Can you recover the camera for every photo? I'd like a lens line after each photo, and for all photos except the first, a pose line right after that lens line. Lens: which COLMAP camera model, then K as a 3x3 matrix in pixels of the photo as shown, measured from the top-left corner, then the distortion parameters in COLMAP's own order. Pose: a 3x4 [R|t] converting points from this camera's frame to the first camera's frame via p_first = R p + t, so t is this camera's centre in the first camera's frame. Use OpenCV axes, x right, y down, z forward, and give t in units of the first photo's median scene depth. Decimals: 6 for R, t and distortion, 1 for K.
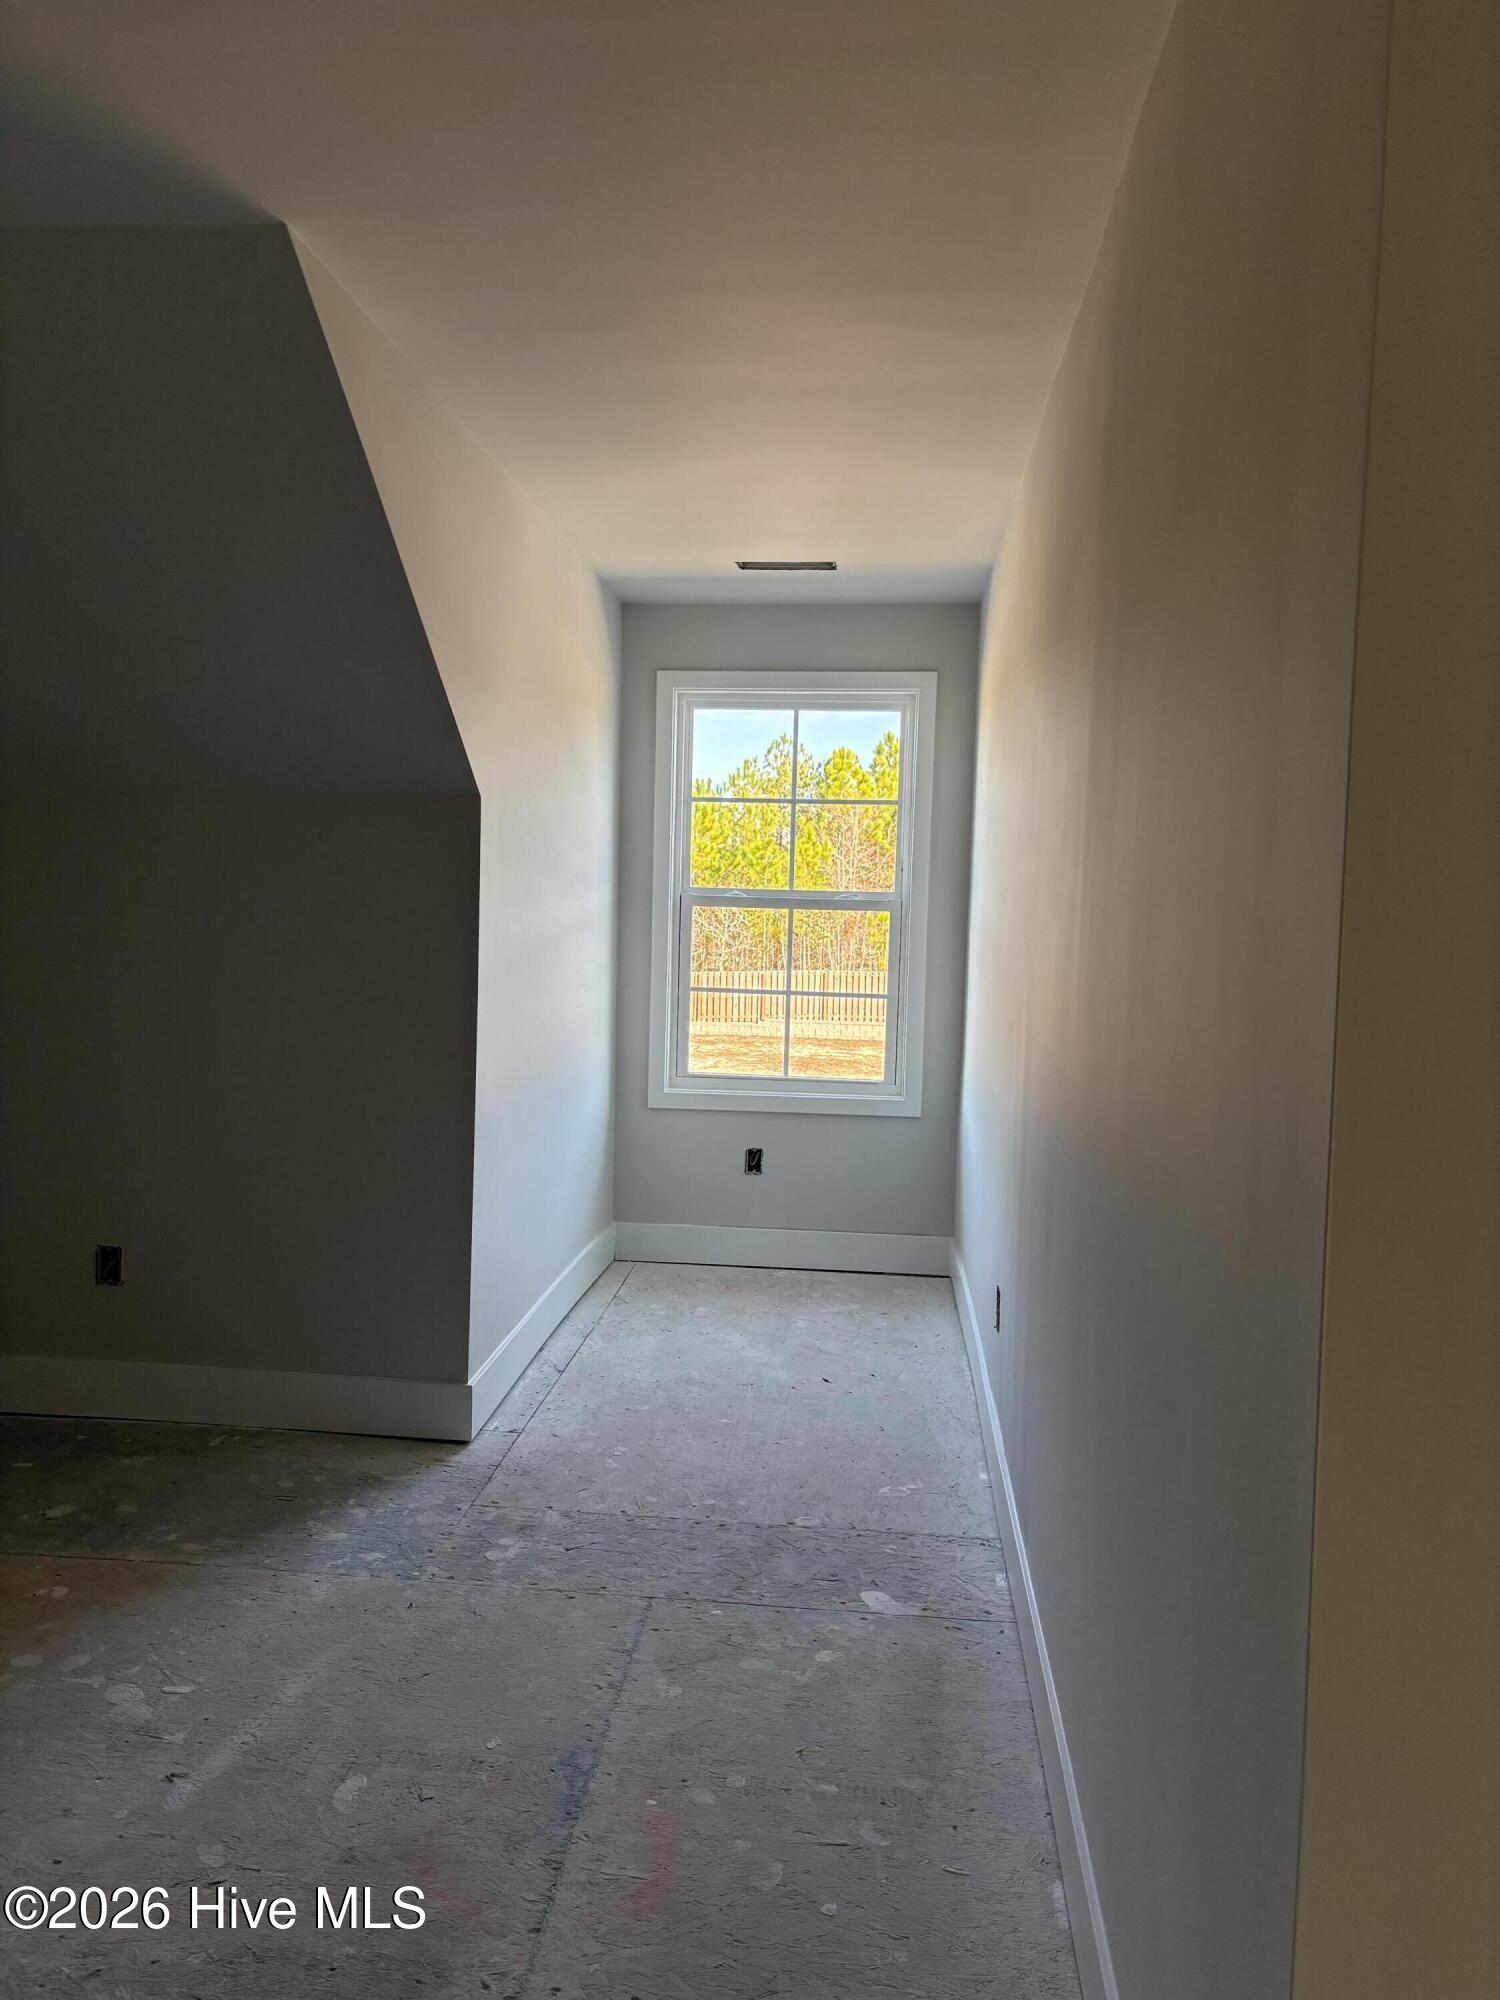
lens RADIAL K [[1530.1, 0, 750.0], [0, 1530.1, 1000.0], [0, 0, 1]] dist [0.089514, -0.164261]
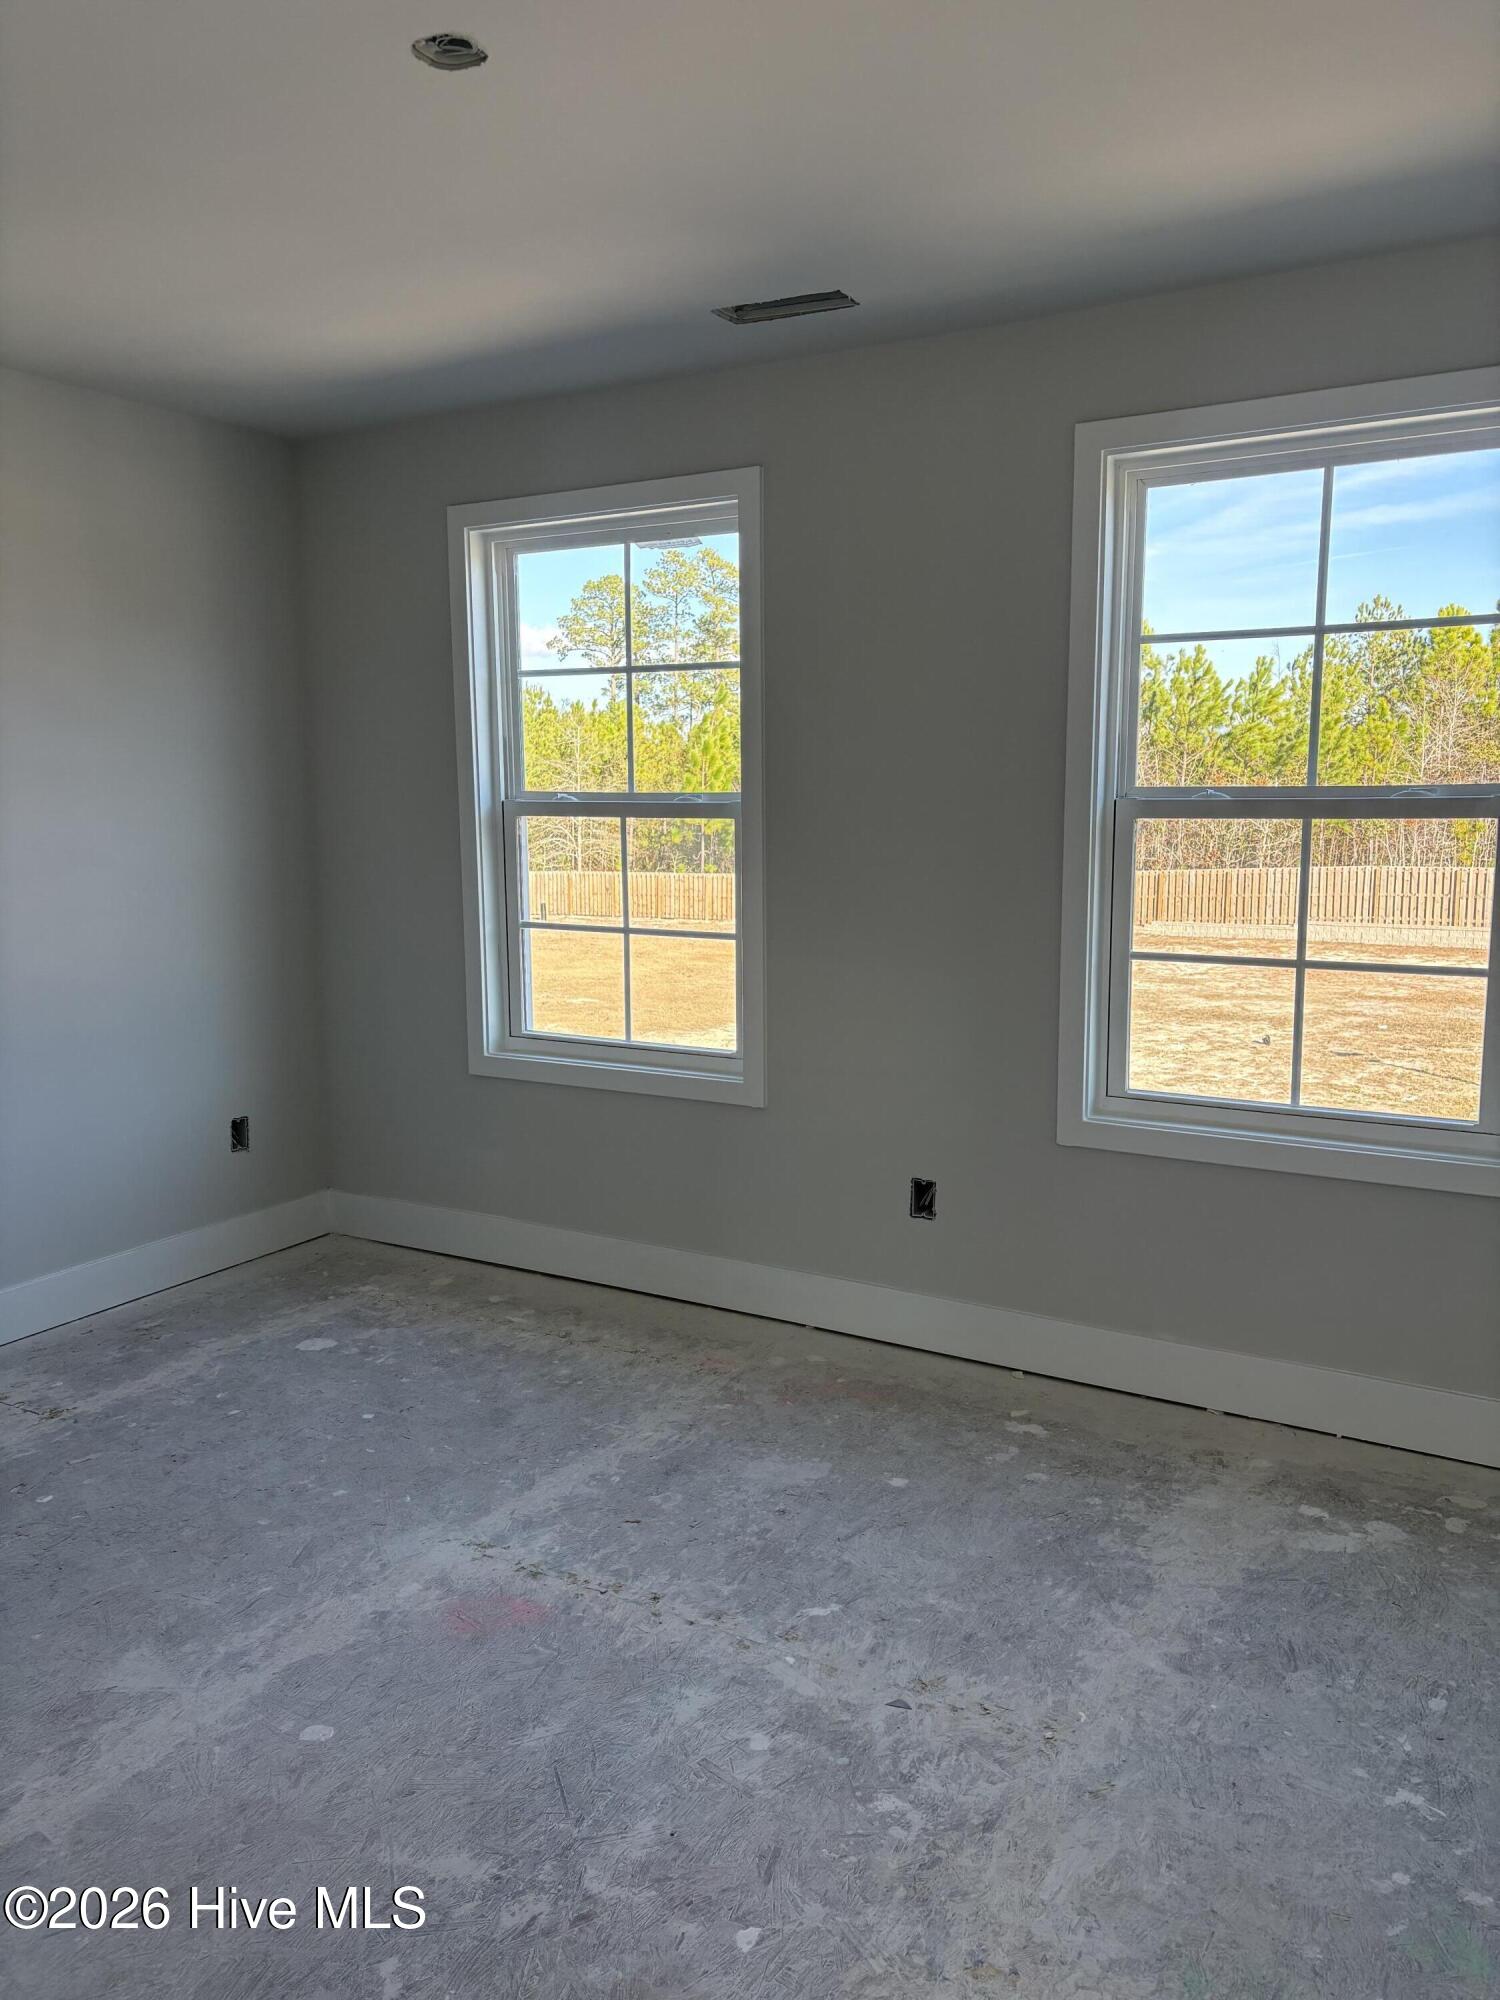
lens RADIAL K [[1530.1, 0, 750.0], [0, 1530.1, 1000.0], [0, 0, 1]] dist [0.089514, -0.164261]
pose [[0.944450, 0.014736, -0.328325, 0.019158], [0.007184, 0.997830, 0.065450, -0.030031], [0.328577, -0.064173, 0.942295, 0.364074]]
